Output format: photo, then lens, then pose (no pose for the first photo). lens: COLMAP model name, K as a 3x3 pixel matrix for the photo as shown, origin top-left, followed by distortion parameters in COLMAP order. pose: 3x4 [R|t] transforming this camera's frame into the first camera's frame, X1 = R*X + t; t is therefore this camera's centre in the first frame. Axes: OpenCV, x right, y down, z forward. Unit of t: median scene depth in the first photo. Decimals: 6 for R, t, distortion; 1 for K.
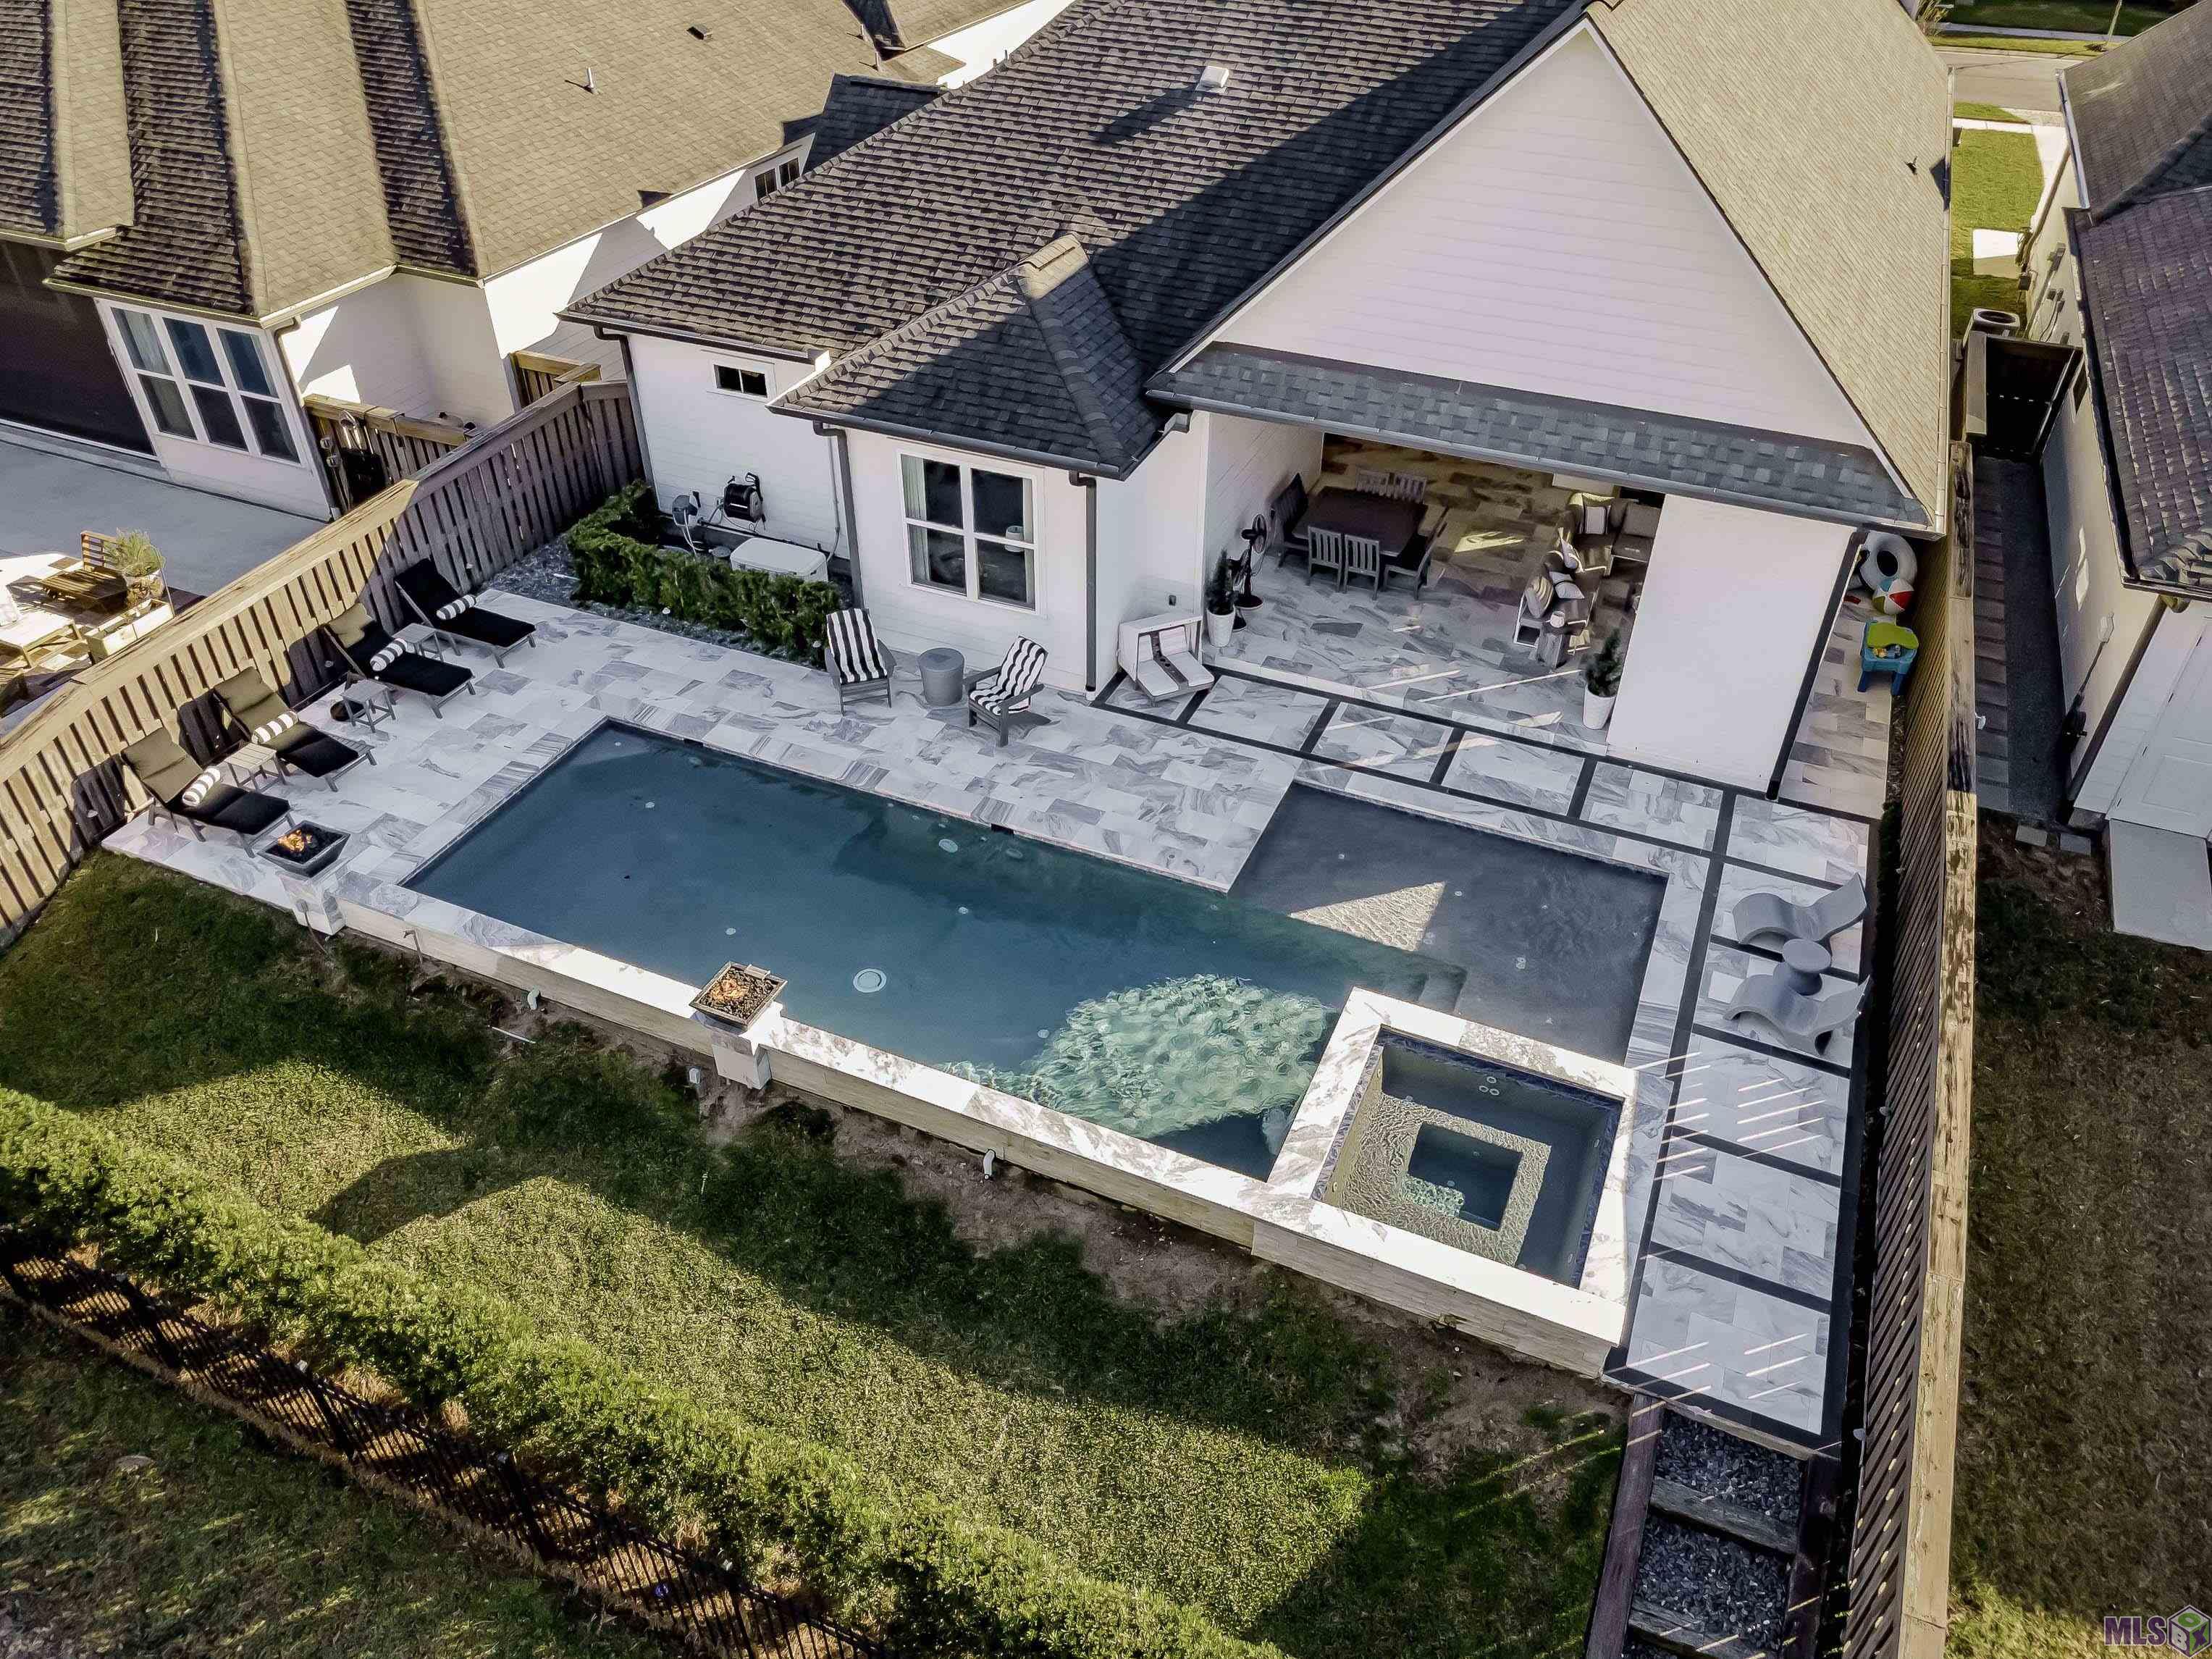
lens RADIAL K [[1562.7, 0, 1106.0], [0, 1562.7, 829.5], [0, 0, 1]] dist [-0.000084, 0.000404]
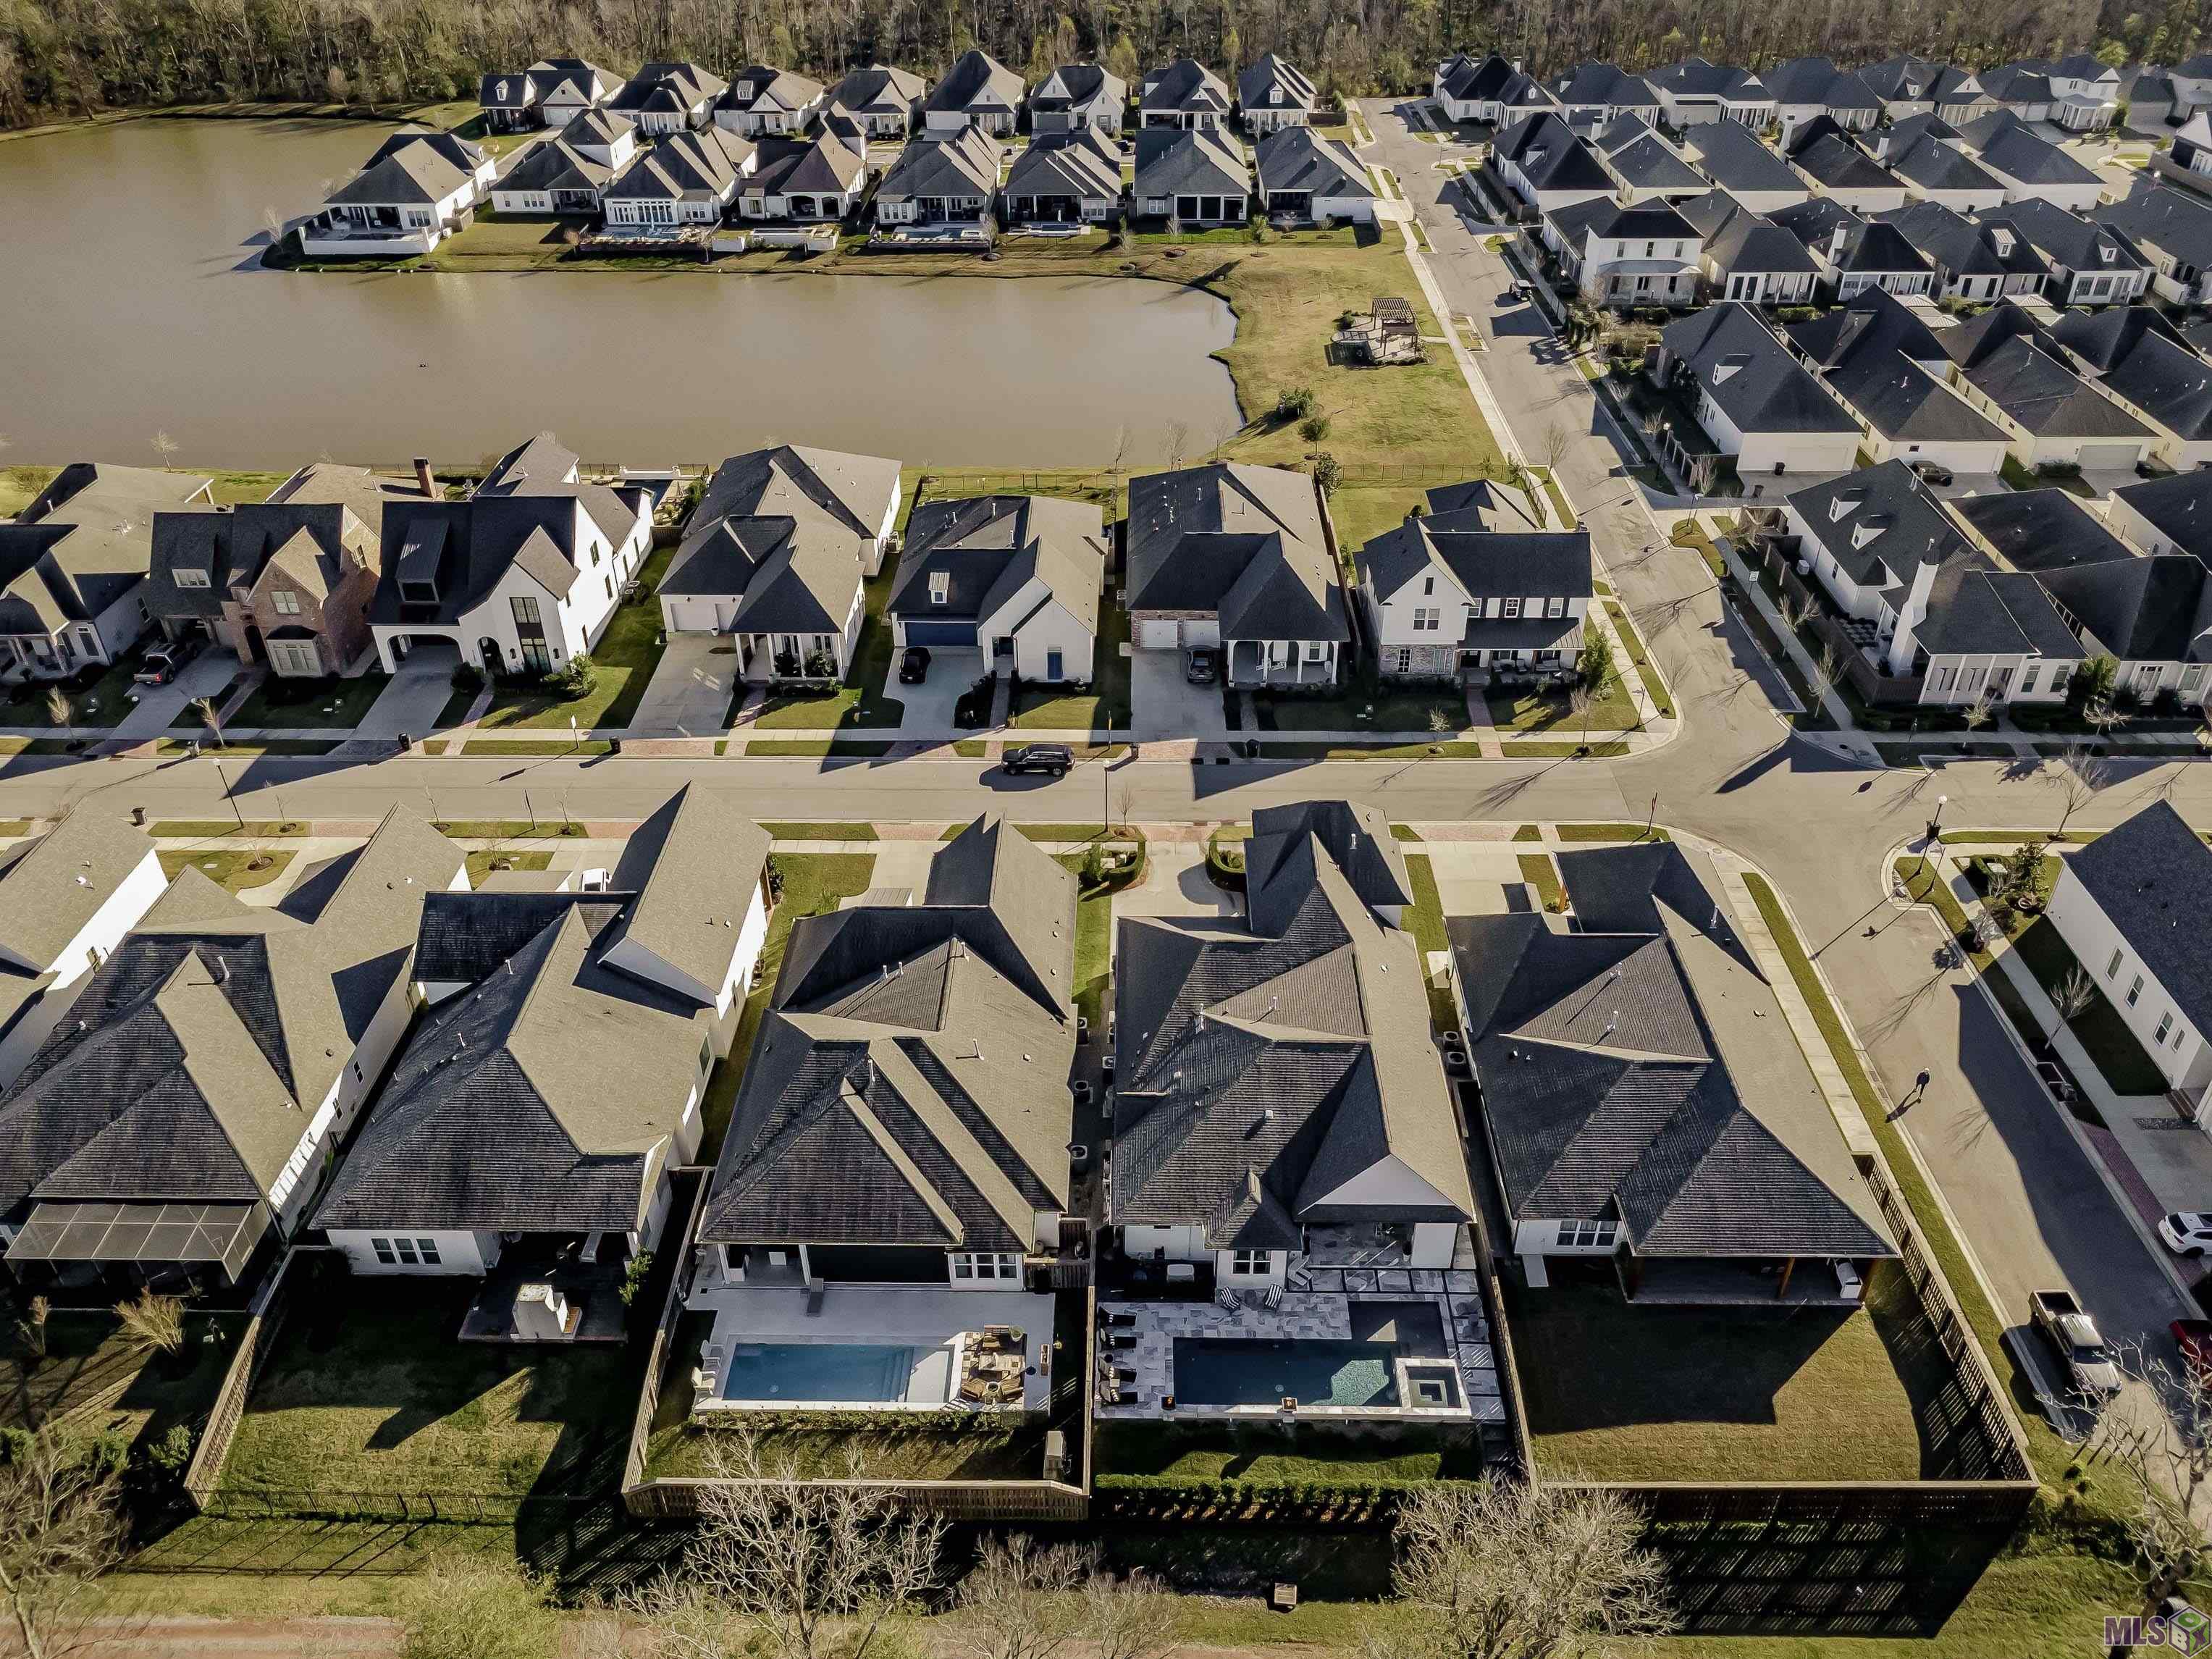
lens RADIAL K [[1665.3, 0, 1106.0], [0, 1665.3, 829.5], [0, 0, 1]] dist [-0.003277, -0.001054]
pose [[0.922749, -0.228816, 0.310125, -1.636959], [0.245238, 0.969355, -0.014478, -1.413282], [-0.297308, 0.089414, 0.950586, -3.256584]]
